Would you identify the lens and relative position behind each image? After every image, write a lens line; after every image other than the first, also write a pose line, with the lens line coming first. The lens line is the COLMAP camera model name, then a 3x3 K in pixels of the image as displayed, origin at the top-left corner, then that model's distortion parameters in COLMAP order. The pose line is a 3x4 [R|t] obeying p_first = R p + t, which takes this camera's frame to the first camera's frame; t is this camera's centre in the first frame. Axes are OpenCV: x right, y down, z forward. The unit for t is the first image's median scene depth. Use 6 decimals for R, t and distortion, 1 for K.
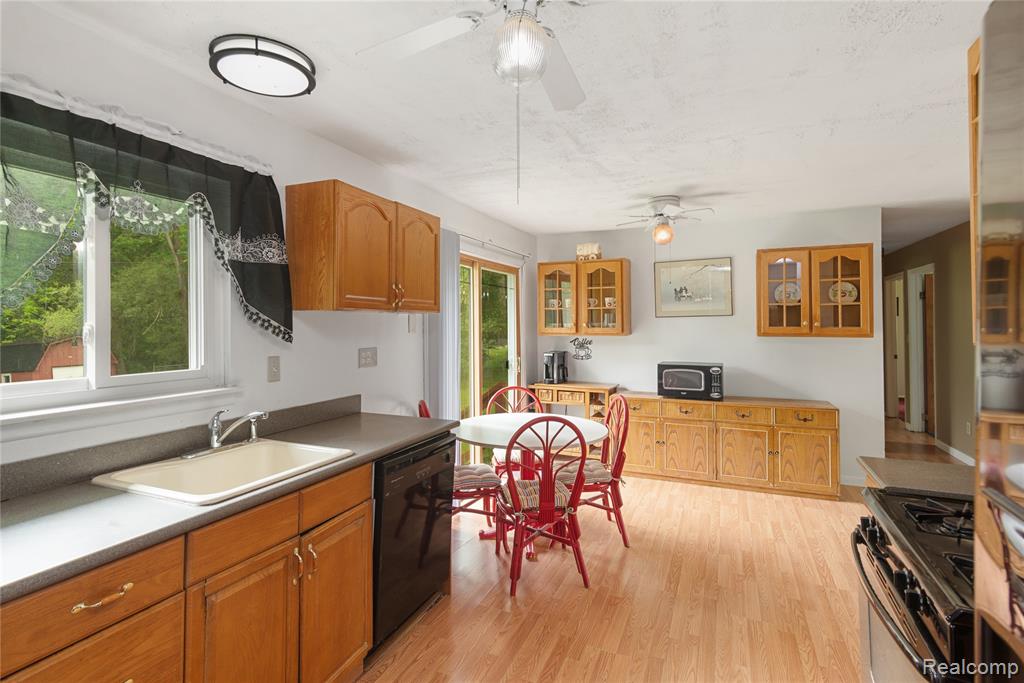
lens RADIAL K [[498.7, 0, 506.3], [0, 498.7, 316.6], [0, 0, 1]] dist [0.013809, -0.000317]
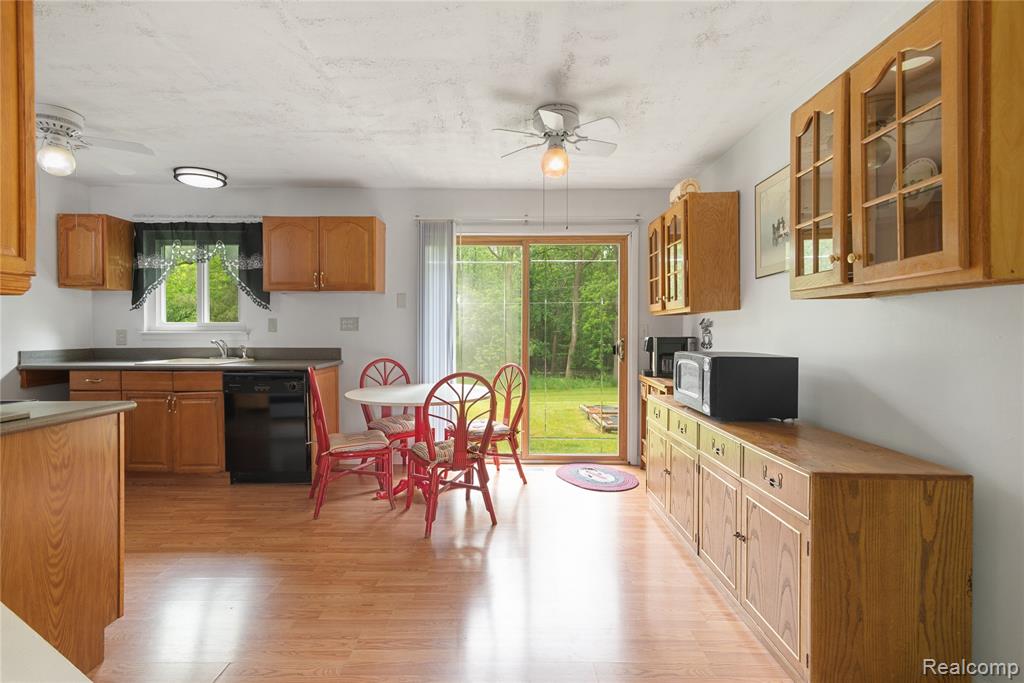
lens RADIAL K [[490.2, 0, 505.9], [0, 490.2, 336.4], [0, 0, 1]] dist [0.016604, -0.000294]
pose [[0.396383, 0.015262, -0.917959, 0.870663], [0.011577, 0.999699, 0.021620, 0.065070], [0.918012, -0.019197, 0.396087, 0.600186]]
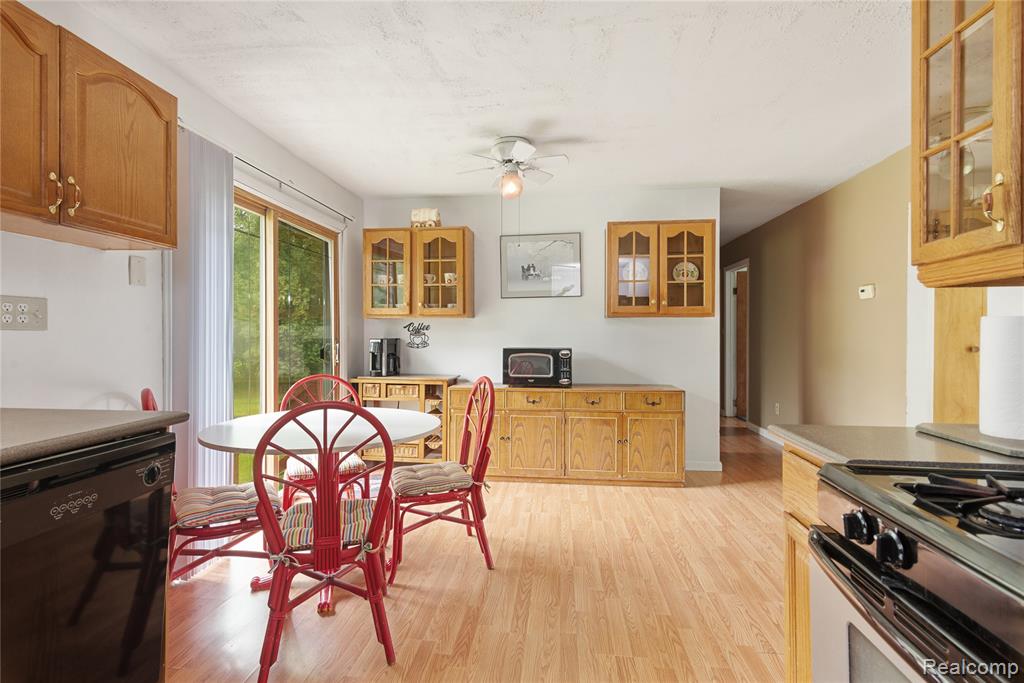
lens RADIAL K [[493.2, 0, 508.7], [0, 493.2, 330.9], [0, 0, 1]] dist [0.015529, -0.000629]
pose [[0.952644, 0.007995, 0.303984, 0.057399], [-0.010183, 0.999932, 0.005615, 0.066094], [-0.303919, -0.008445, 0.952661, 0.201131]]
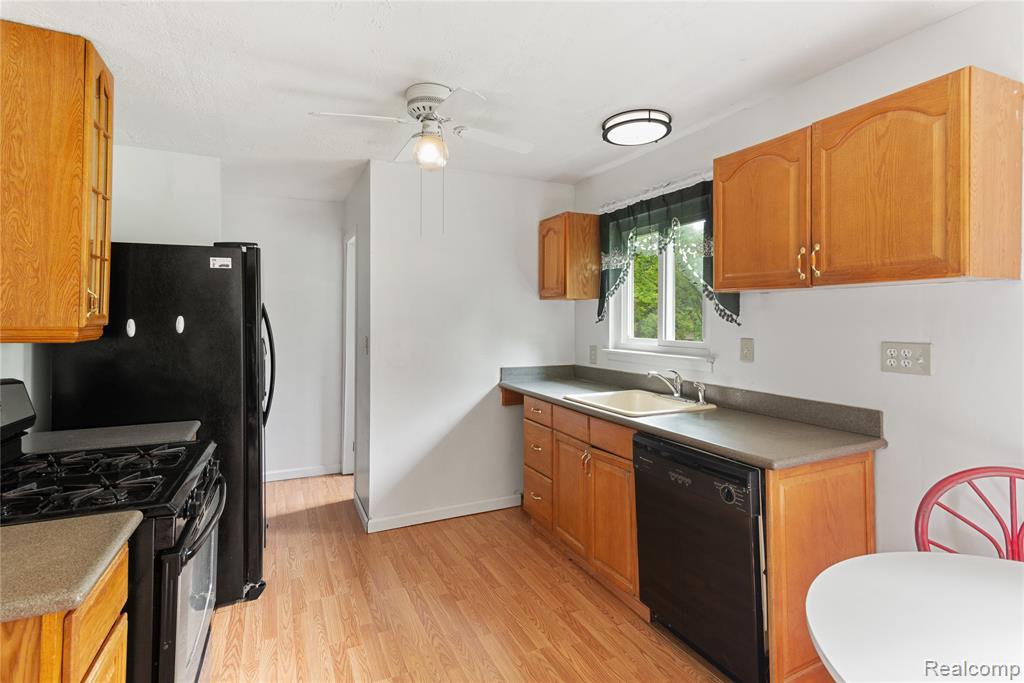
lens RADIAL K [[498.7, 0, 506.3], [0, 498.7, 316.6], [0, 0, 1]] dist [0.013809, -0.000317]
pose [[-0.659883, -0.000365, -0.751368, 0.366399], [0.013143, 0.999841, -0.012028, 0.022366], [0.751253, -0.017812, -0.659773, 0.736403]]
